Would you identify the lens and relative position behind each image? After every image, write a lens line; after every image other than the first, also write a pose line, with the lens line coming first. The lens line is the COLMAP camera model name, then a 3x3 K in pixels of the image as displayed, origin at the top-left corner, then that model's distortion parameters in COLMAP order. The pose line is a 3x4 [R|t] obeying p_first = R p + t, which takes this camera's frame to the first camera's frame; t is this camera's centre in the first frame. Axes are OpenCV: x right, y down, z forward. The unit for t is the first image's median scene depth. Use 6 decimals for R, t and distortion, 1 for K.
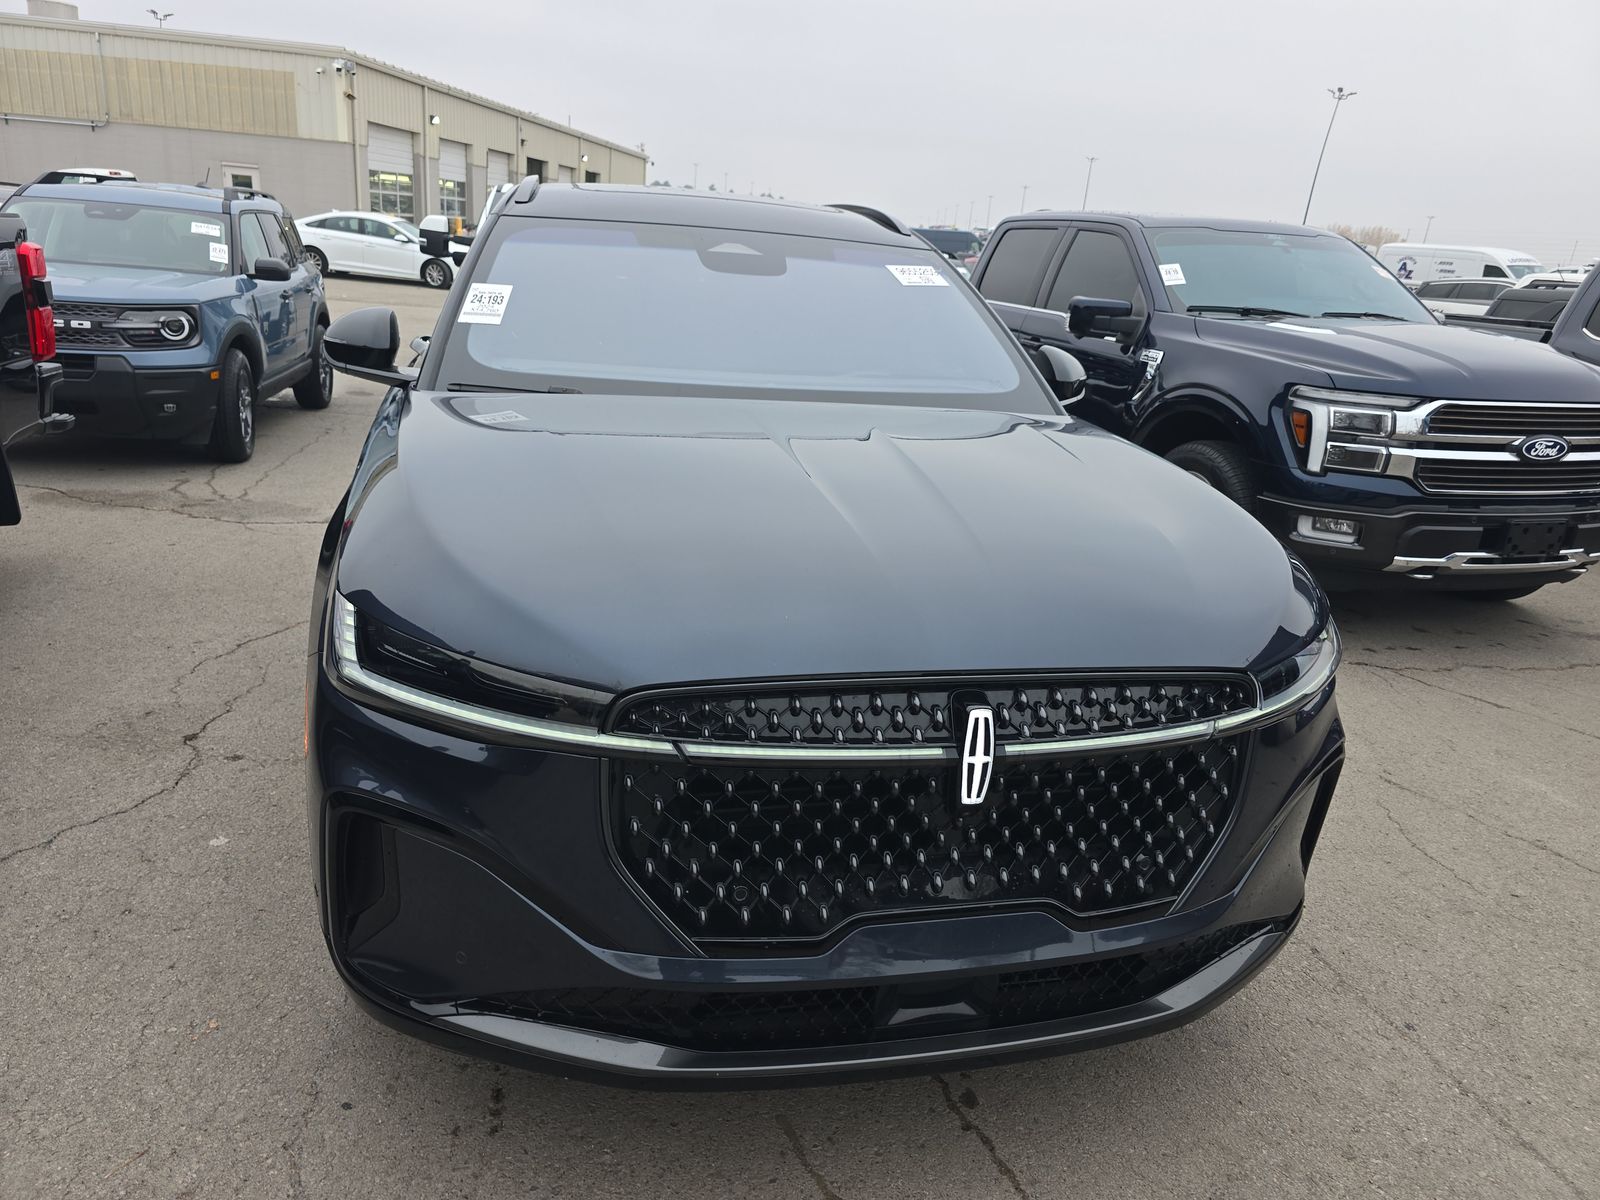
lens RADIAL K [[1090.8, 0, 791.8], [0, 1090.8, 597.6], [0, 0, 1]] dist [0.053037, -0.047719]
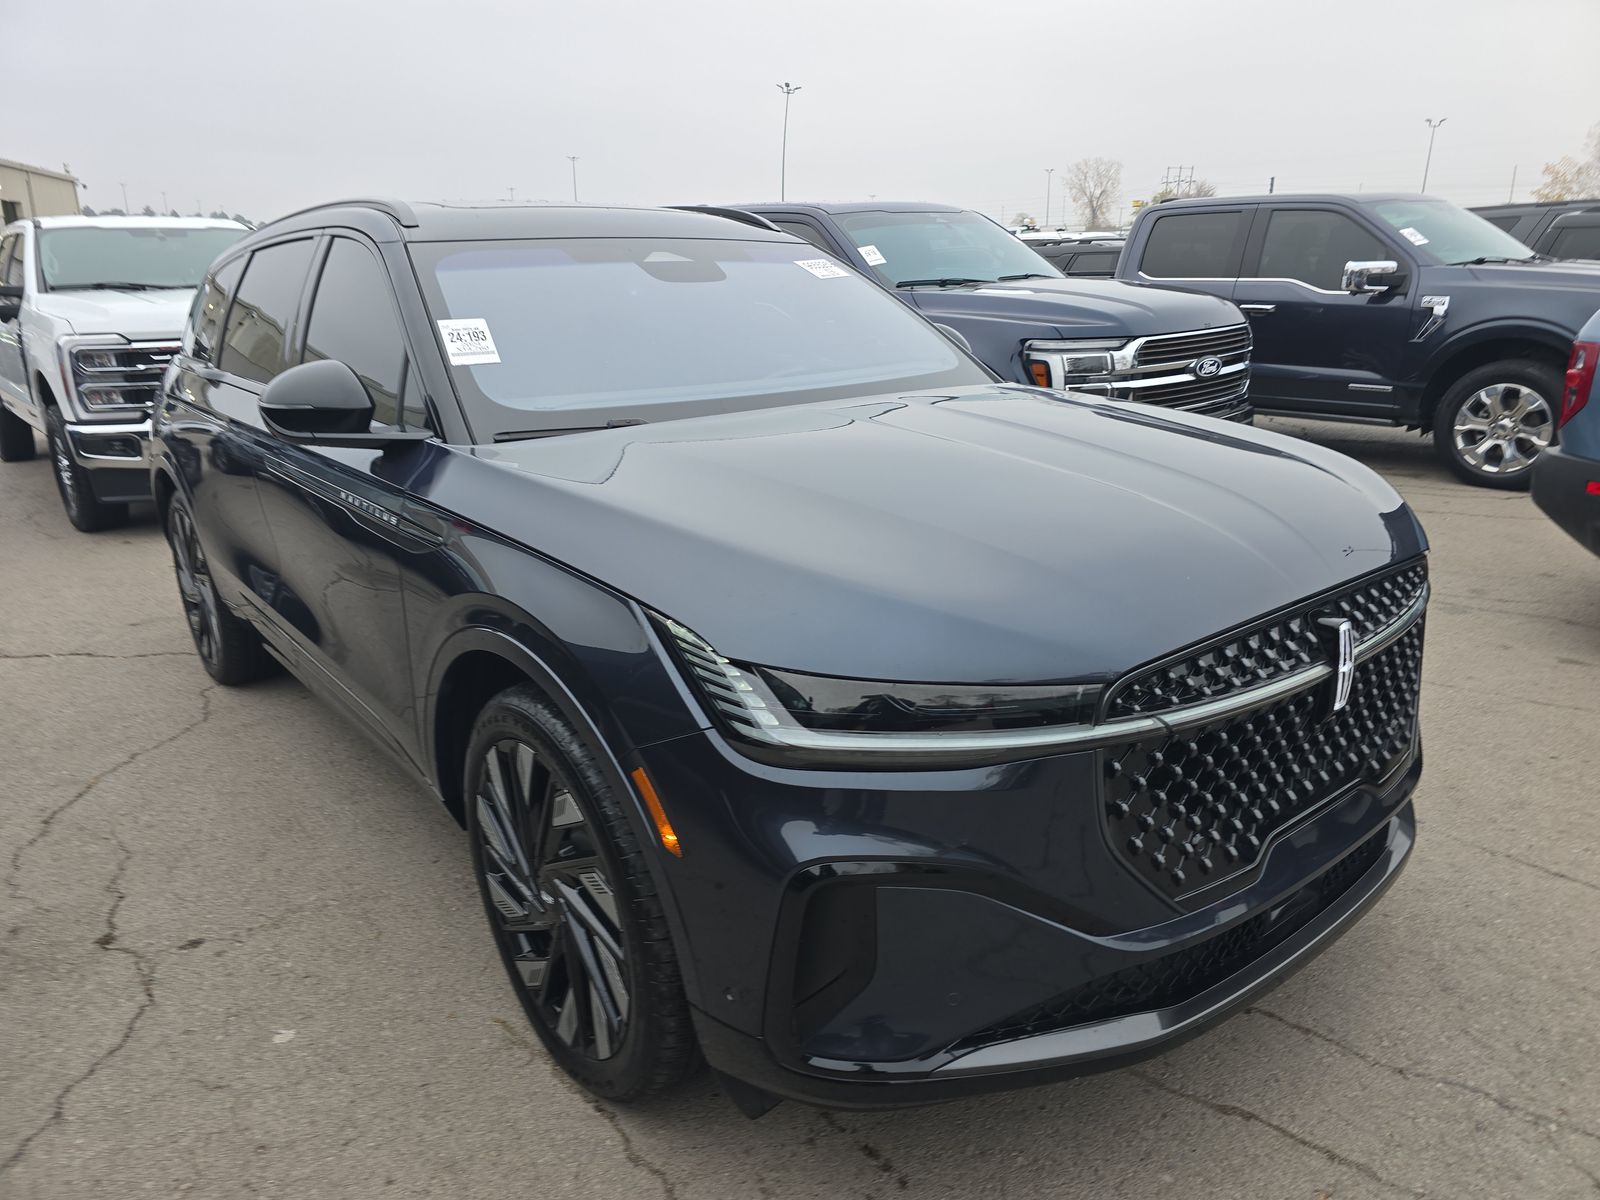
lens RADIAL K [[1090.8, 0, 796.8], [0, 1090.8, 599.4], [0, 0, 1]] dist [0.053037, -0.047719]
pose [[0.897698, -0.208484, 0.388167, -0.269412], [0.208056, 0.977142, 0.043659, -0.030924], [-0.388396, 0.041568, 0.920554, 0.059583]]
